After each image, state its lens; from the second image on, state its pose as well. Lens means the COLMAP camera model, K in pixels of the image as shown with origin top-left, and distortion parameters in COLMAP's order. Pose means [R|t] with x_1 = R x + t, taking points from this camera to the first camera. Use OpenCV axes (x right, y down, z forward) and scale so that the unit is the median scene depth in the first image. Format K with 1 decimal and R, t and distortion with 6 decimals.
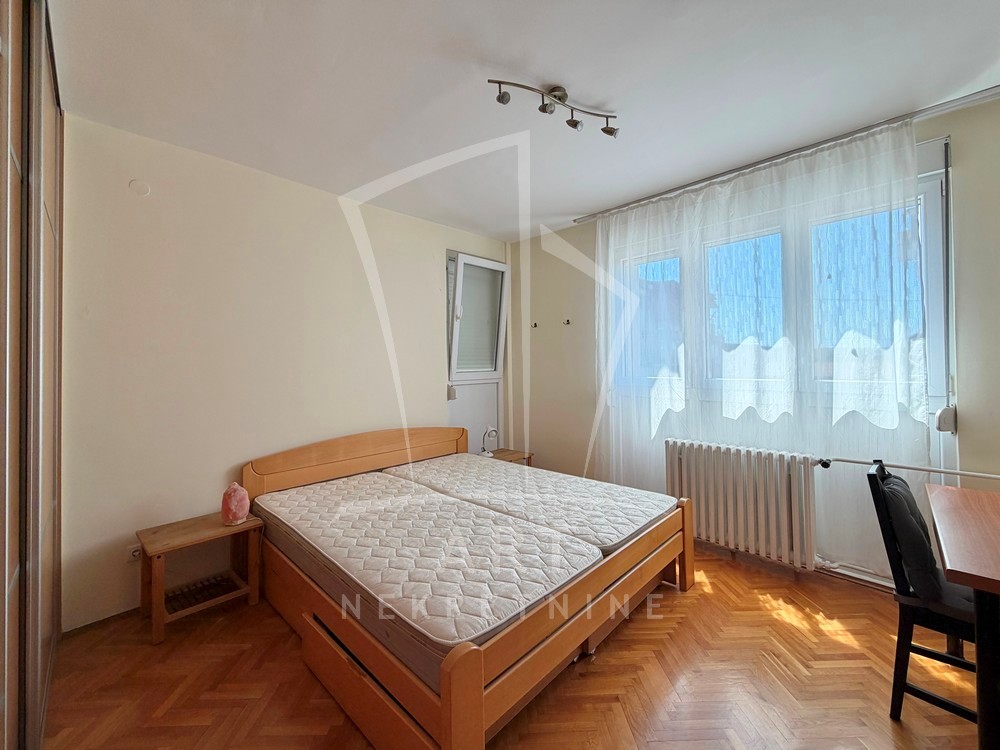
lens RADIAL K [[401.2, 0, 484.2], [0, 401.2, 355.8], [0, 0, 1]] dist [0.001015, -0.000699]
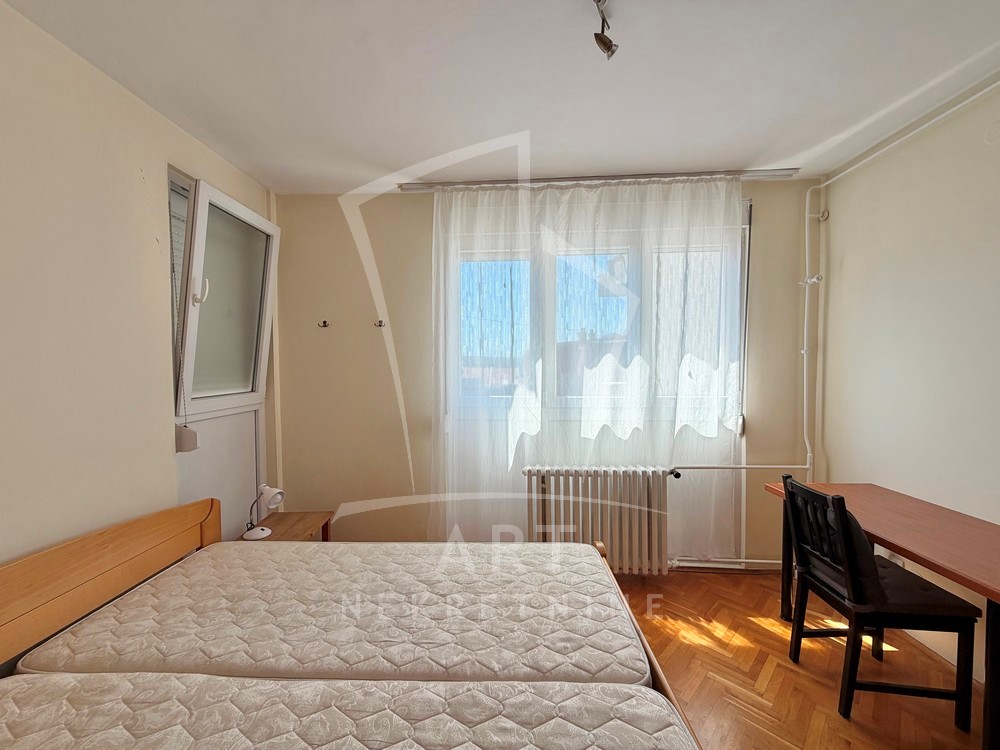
lens RADIAL K [[401.2, 0, 497.3], [0, 401.2, 376.1], [0, 0, 1]] dist [0.001015, -0.000699]
pose [[0.726975, -0.012467, 0.686551, -0.223816], [-0.014265, 0.999345, 0.033251, -0.023834], [-0.686516, -0.033966, 0.726321, 0.497328]]
